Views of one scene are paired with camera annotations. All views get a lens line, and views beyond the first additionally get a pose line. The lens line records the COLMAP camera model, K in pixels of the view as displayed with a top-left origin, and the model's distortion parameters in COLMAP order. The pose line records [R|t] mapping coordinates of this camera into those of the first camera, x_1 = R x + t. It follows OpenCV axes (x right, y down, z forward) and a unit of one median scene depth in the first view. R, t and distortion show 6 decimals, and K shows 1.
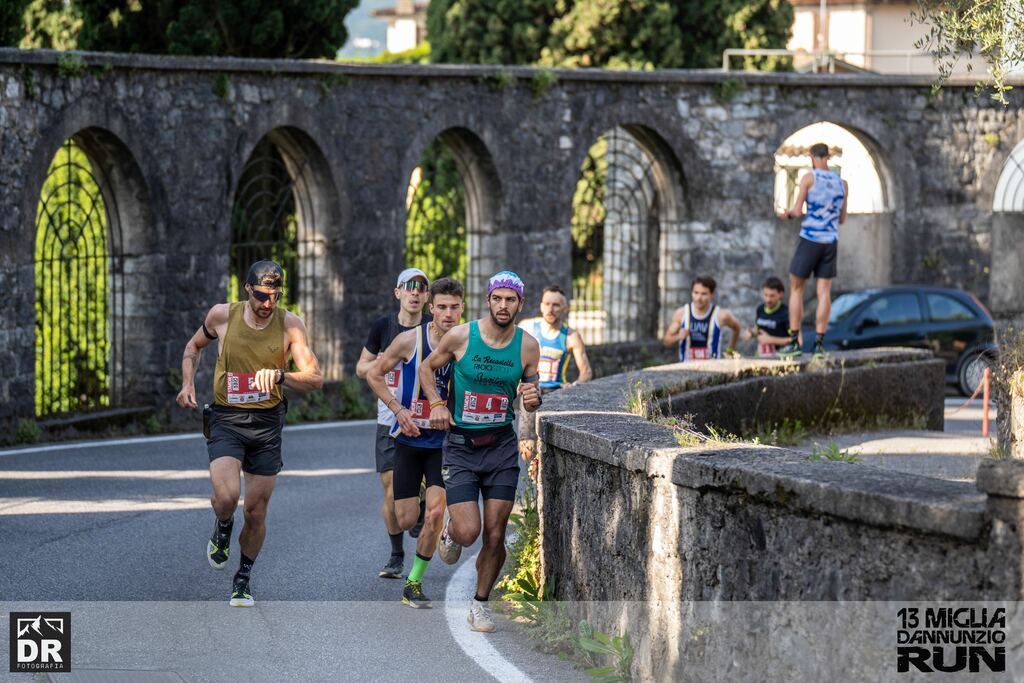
lens RADIAL K [[3197.3, 0, 512.1], [0, 3197.3, 341.3], [0, 0, 1]] dist [0.530530, 0.000000]
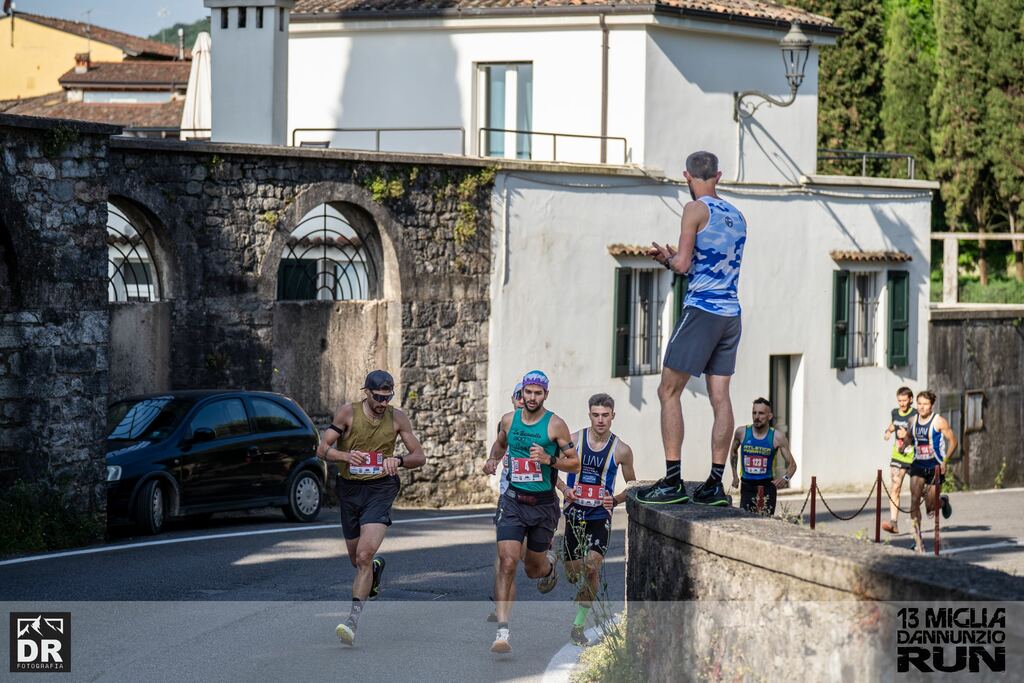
lens RADIAL K [[2748.8, 0, 511.9], [0, 2748.8, 342.6], [0, 0, 1]] dist [0.111428, 0.000000]
pose [[0.923246, -0.014825, 0.383924, -0.085673], [0.027633, 0.999230, -0.027867, -0.008067], [-0.383215, 0.036337, 0.922944, 0.342563]]
